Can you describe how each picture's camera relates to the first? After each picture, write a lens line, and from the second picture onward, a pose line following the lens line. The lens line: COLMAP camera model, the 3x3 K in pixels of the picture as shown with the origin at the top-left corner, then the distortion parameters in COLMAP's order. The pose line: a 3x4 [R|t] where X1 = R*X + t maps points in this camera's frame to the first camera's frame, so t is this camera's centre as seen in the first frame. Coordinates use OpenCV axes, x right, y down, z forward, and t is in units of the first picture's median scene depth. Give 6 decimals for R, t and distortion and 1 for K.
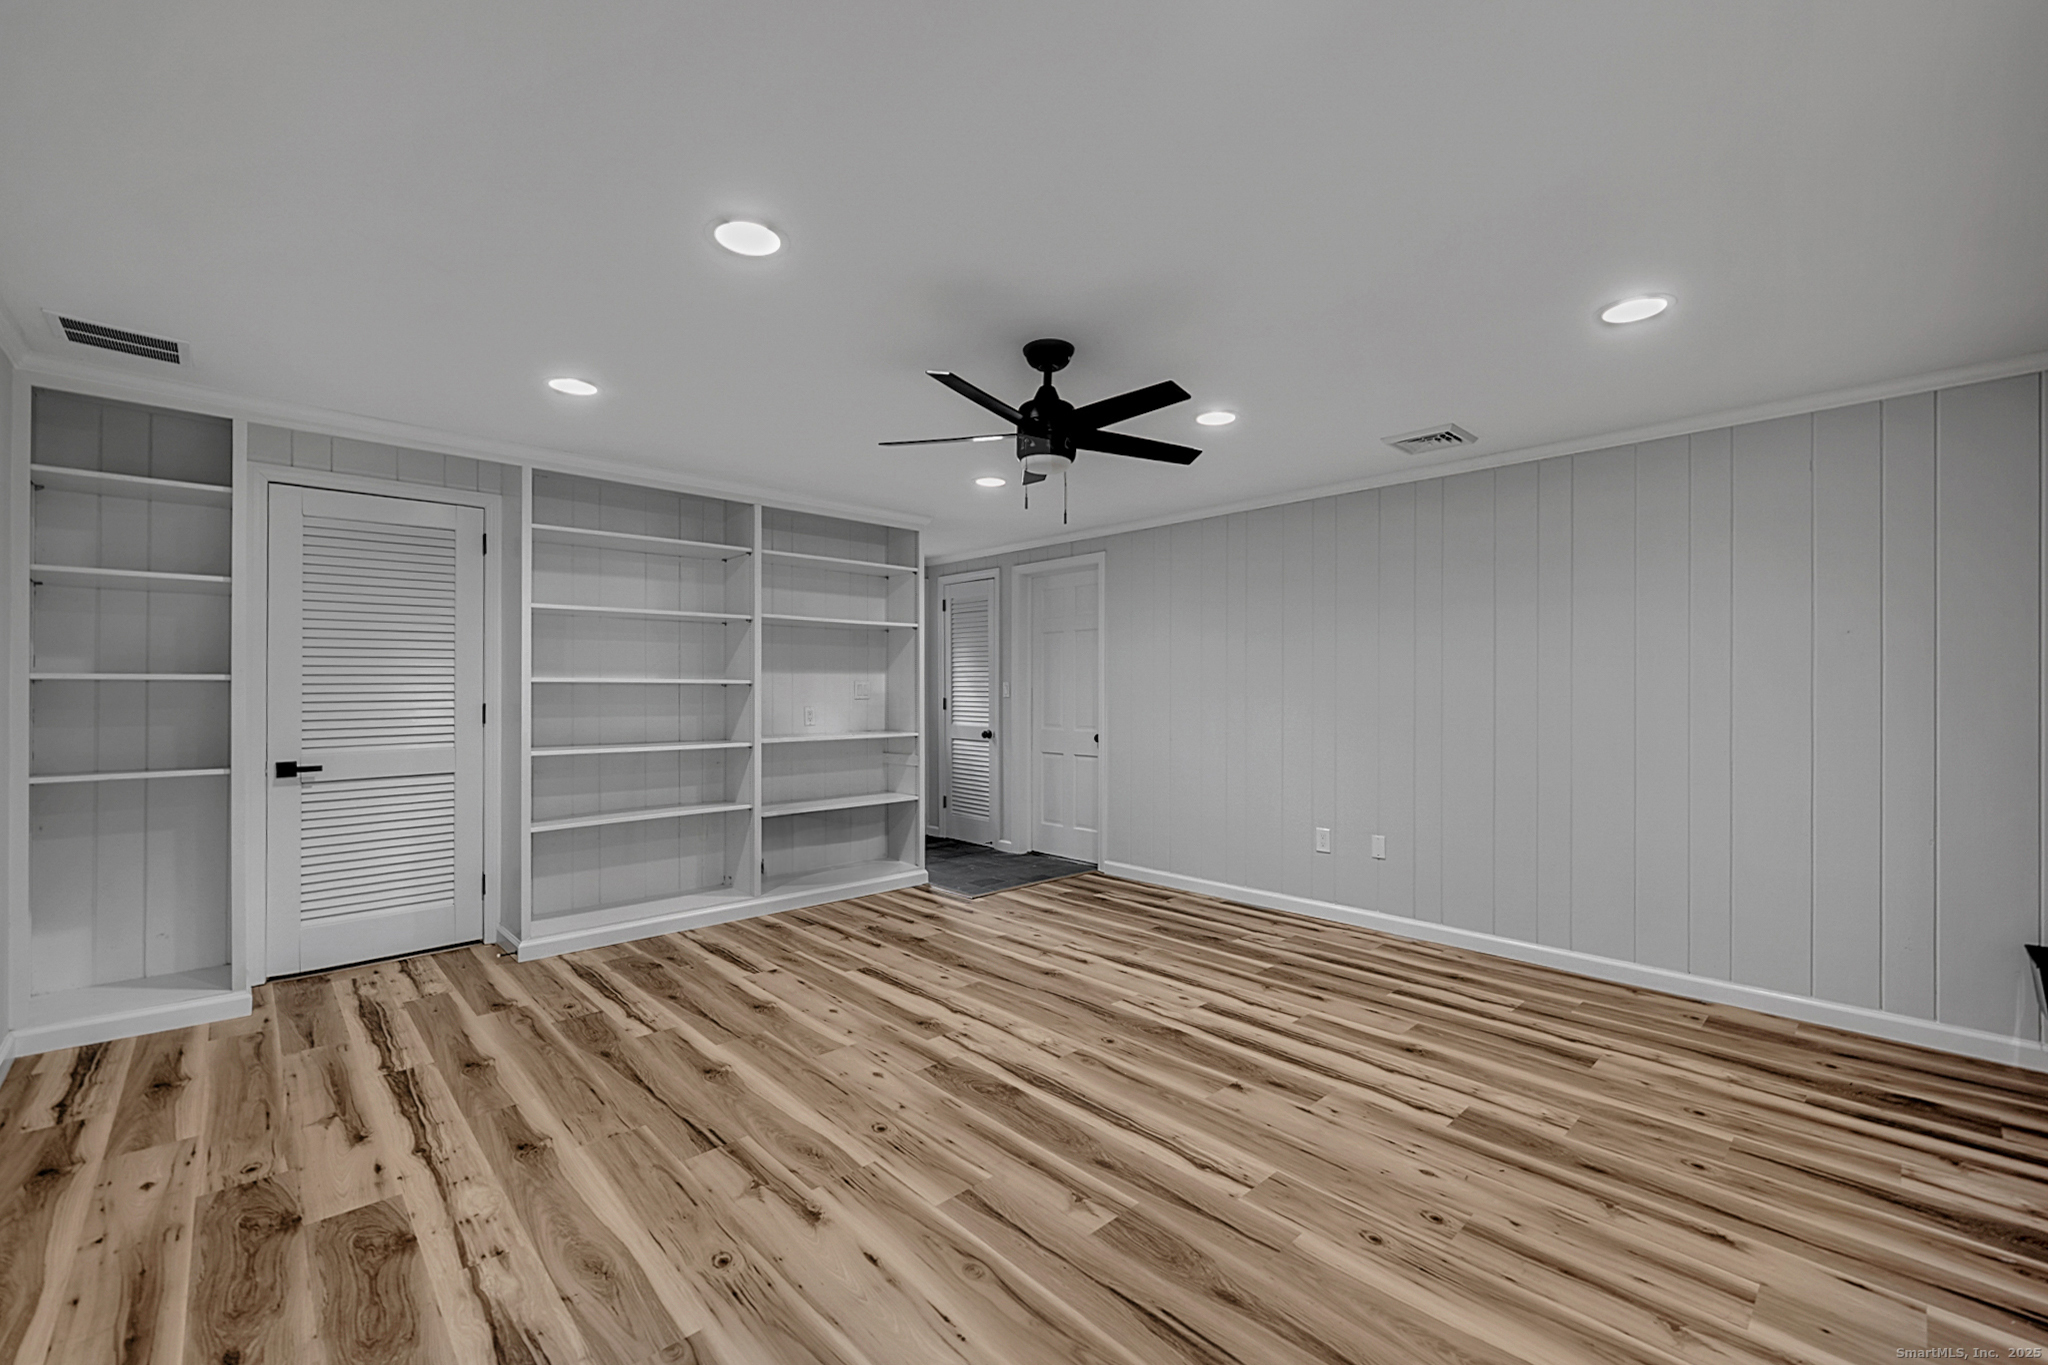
lens RADIAL K [[831.6, 0, 1030.9], [0, 831.6, 688.3], [0, 0, 1]] dist [0.003290, 0.000422]
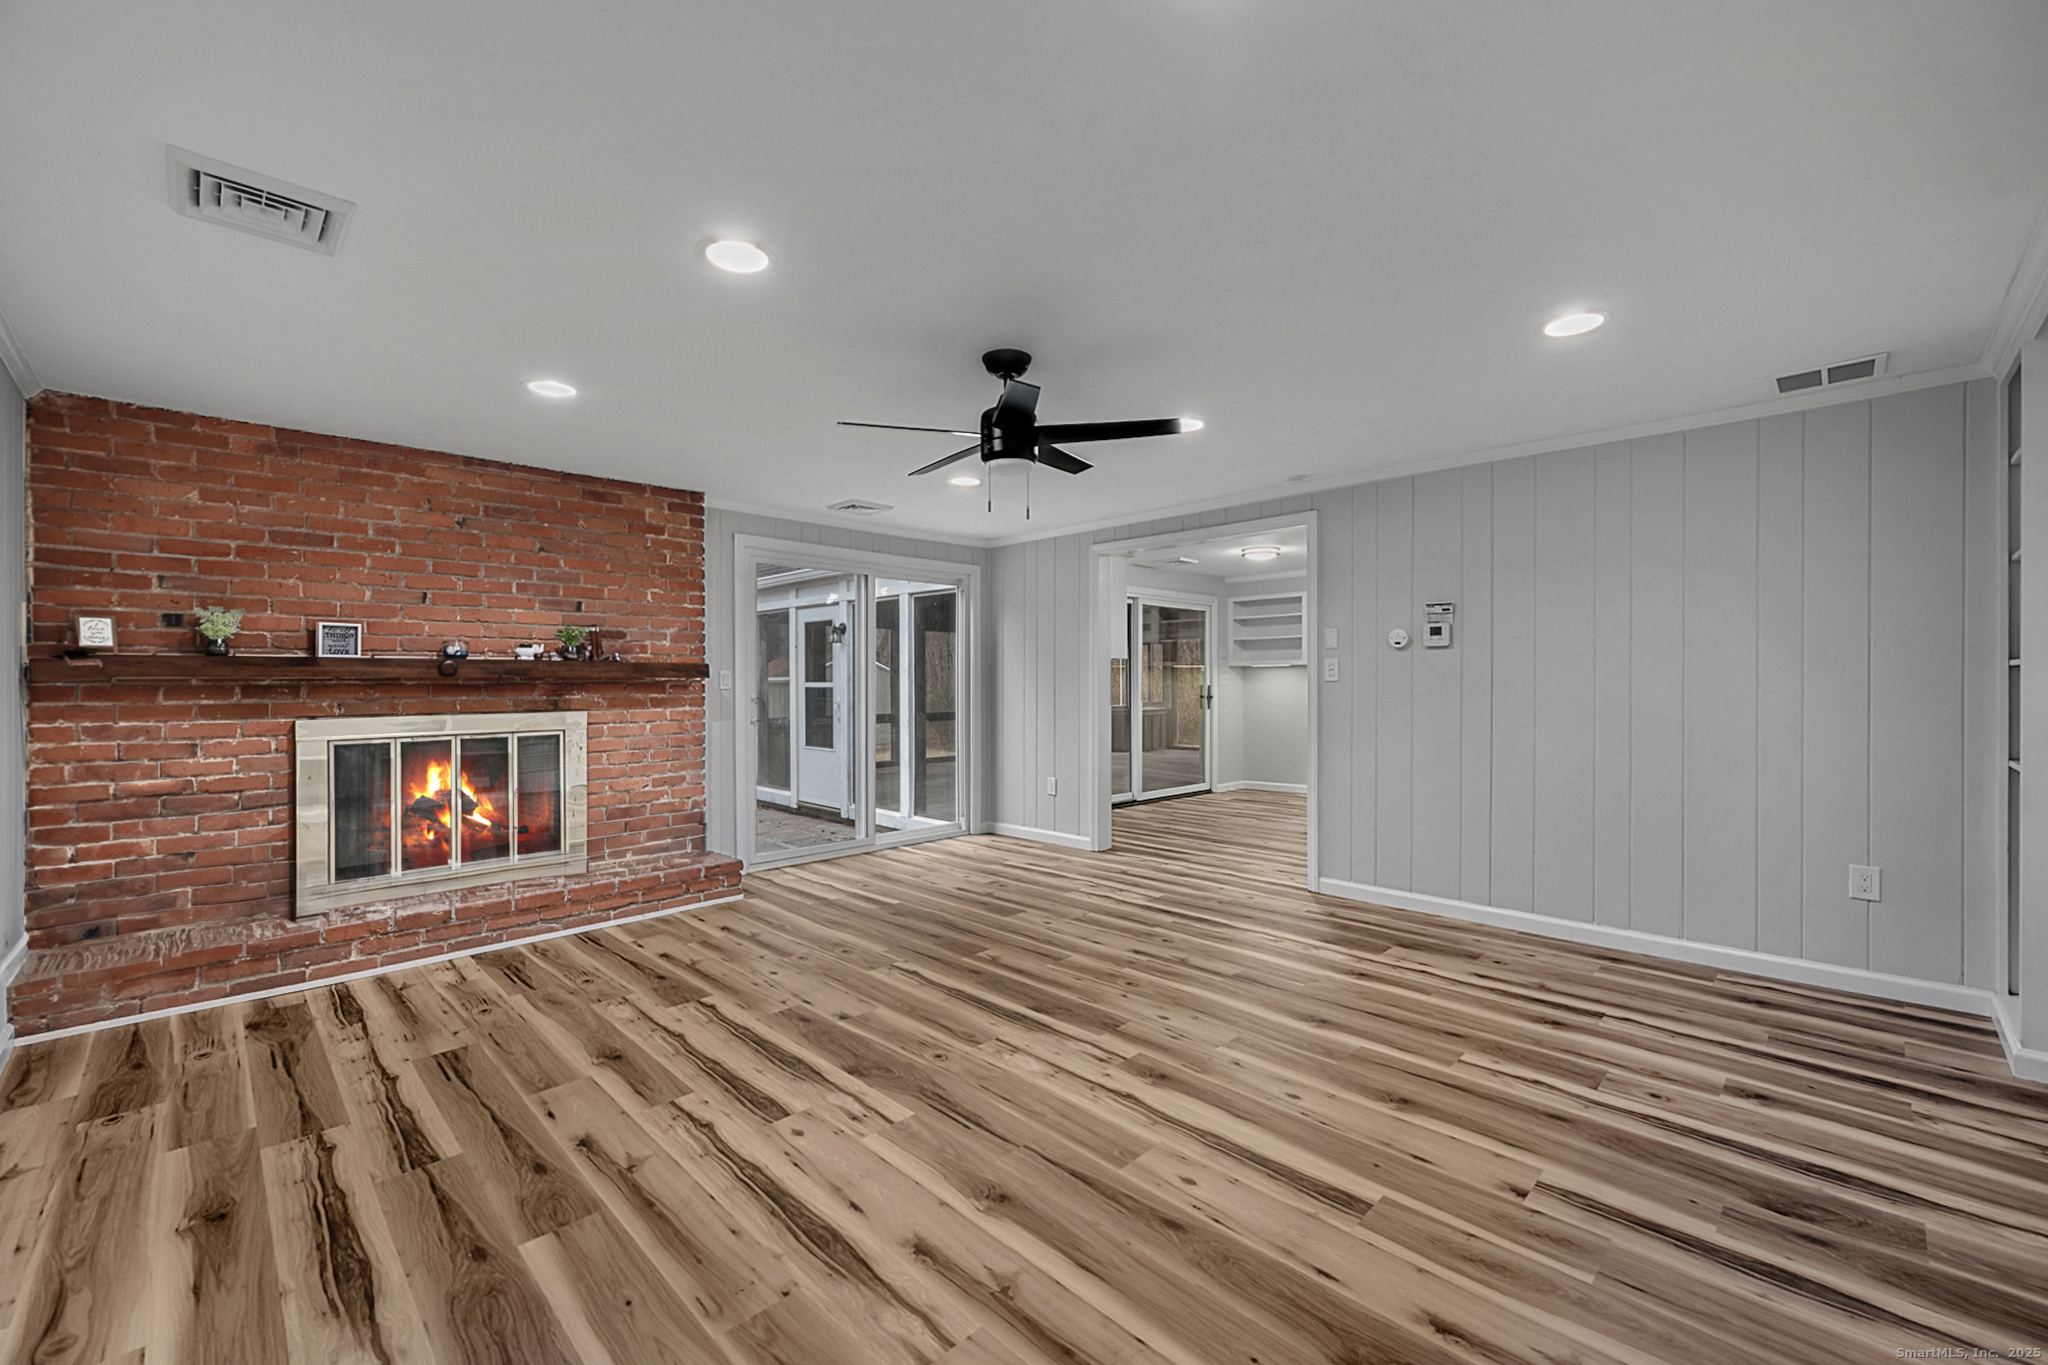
lens RADIAL K [[831.6, 0, 1032.7], [0, 831.6, 684.4], [0, 0, 1]] dist [0.003290, 0.000422]
pose [[-0.999562, 0.001456, -0.029550, 0.019249], [0.001335, 0.999991, 0.004116, 0.017326], [0.029556, 0.004075, -0.999555, 1.917528]]
